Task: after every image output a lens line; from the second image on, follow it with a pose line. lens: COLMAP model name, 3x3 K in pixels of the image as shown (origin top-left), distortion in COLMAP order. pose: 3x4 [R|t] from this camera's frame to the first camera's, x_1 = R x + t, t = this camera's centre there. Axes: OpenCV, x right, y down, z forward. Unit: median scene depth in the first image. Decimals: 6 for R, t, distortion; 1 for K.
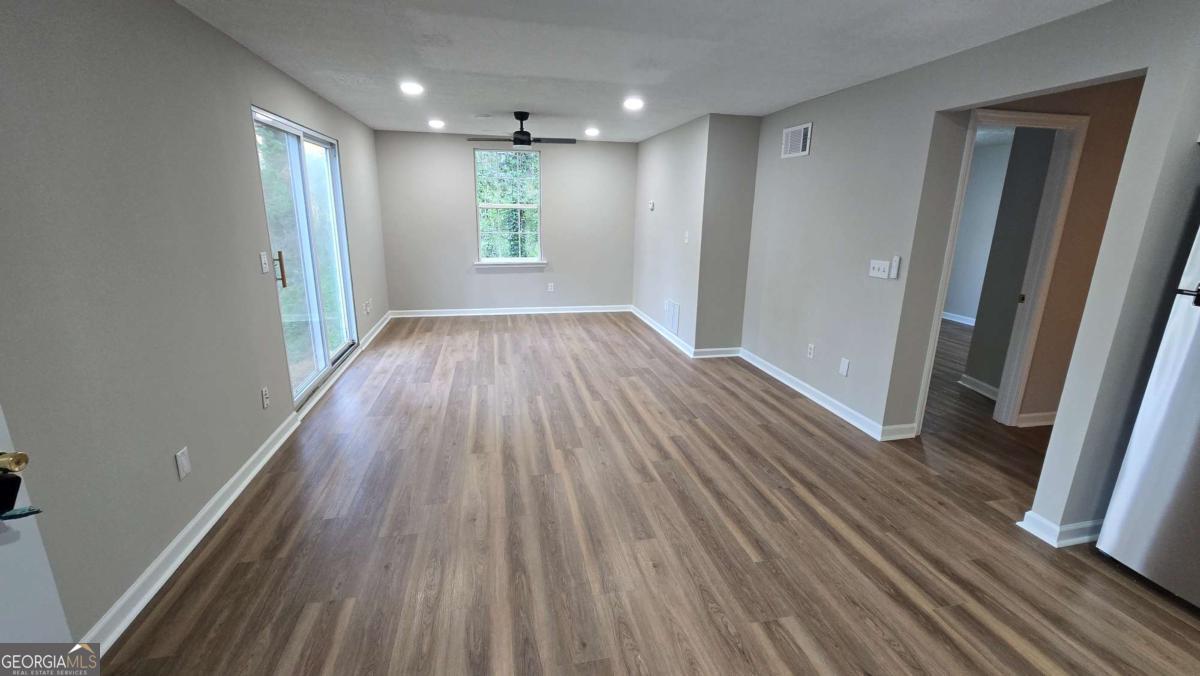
lens RADIAL K [[490.1, 0, 597.1], [0, 490.1, 328.4], [0, 0, 1]] dist [-0.003996, 0.001177]
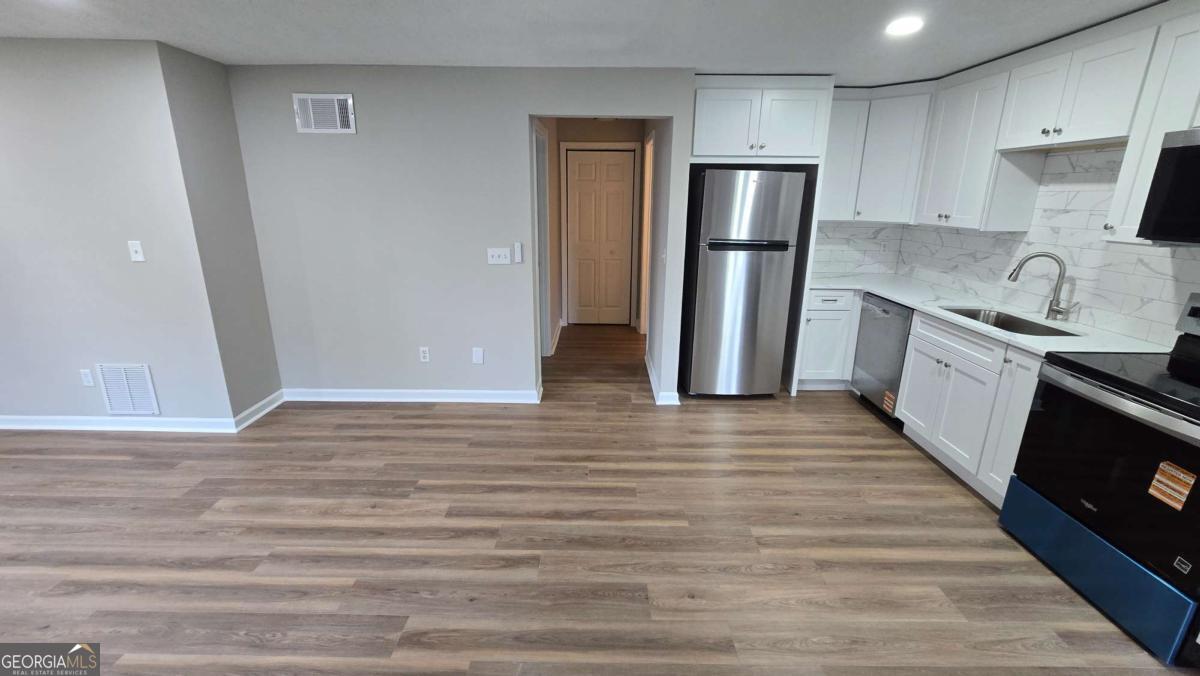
lens RADIAL K [[490.1, 0, 597.1], [0, 490.1, 328.4], [0, 0, 1]] dist [-0.003996, 0.001177]
pose [[0.210910, -0.273695, 0.938407, -0.373297], [0.229126, 0.947099, 0.224733, -0.143508], [-0.950273, 0.167615, 0.262464, 0.476684]]
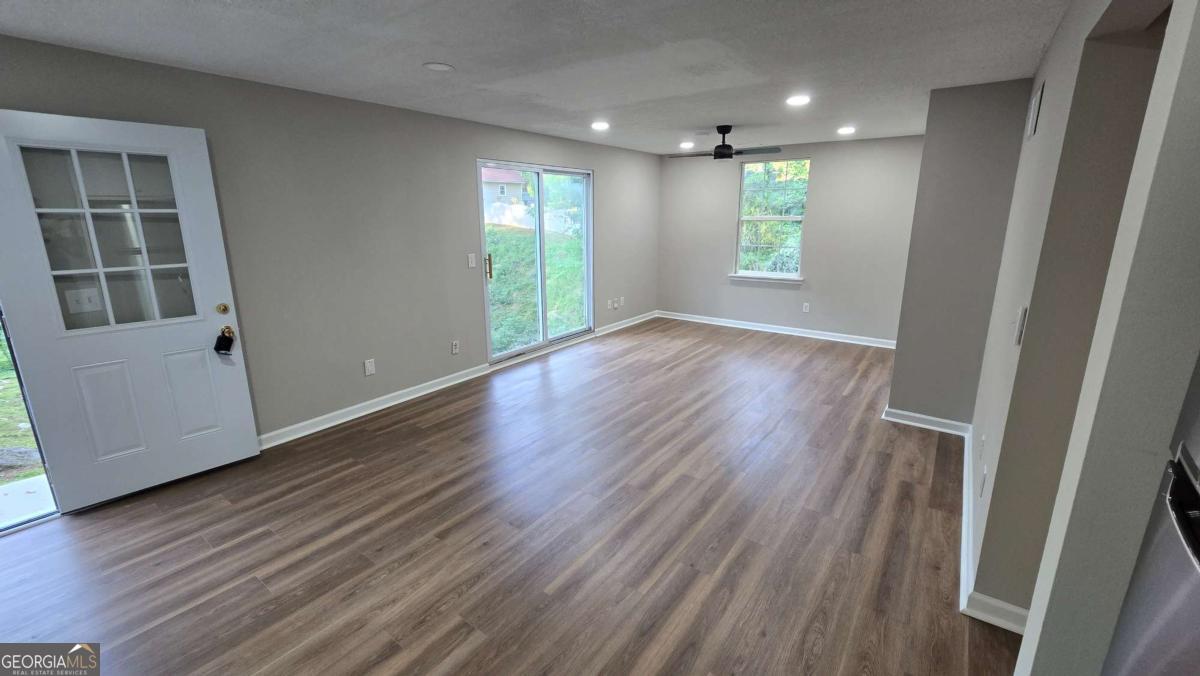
lens RADIAL K [[490.1, 0, 597.1], [0, 490.1, 328.4], [0, 0, 1]] dist [-0.003996, 0.001177]
pose [[0.661476, 0.152458, -0.734306, 0.590447], [-0.165314, 0.984677, 0.055522, -0.061599], [0.731519, 0.084664, 0.676544, 0.217285]]
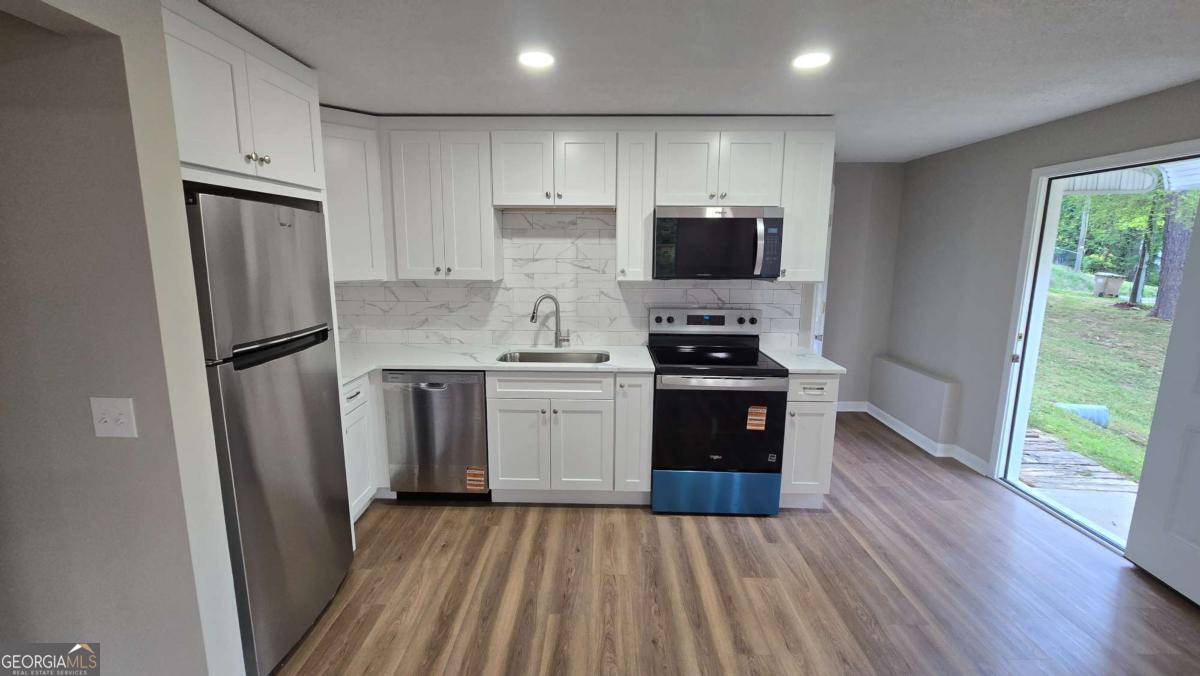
lens RADIAL K [[490.1, 0, 597.1], [0, 490.1, 328.4], [0, 0, 1]] dist [-0.003996, 0.001177]
pose [[-0.974968, -0.059335, 0.214282, 0.209533], [0.030468, 0.918992, 0.393097, -0.217185], [-0.220248, 0.389786, -0.894180, 0.793776]]
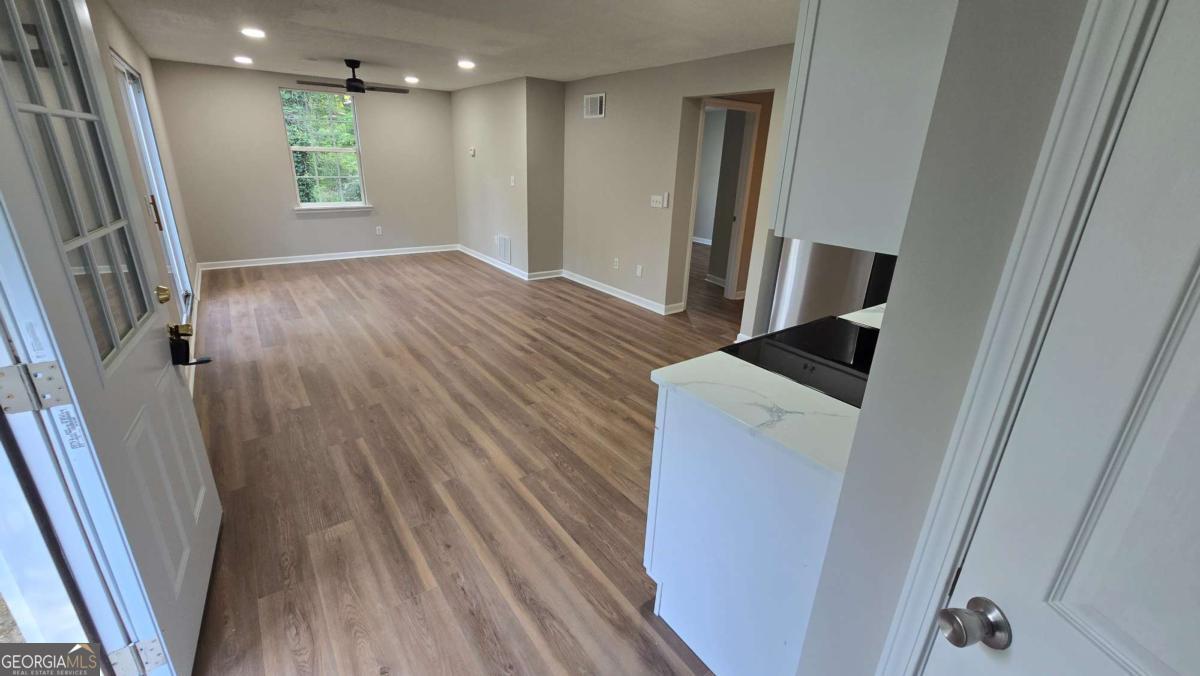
lens RADIAL K [[490.1, 0, 597.1], [0, 490.1, 328.4], [0, 0, 1]] dist [-0.003996, 0.001177]
pose [[0.910800, -0.121020, 0.394711, -0.202073], [0.078575, 0.989409, 0.122046, 0.058157], [-0.405301, -0.080145, 0.910664, -0.285695]]
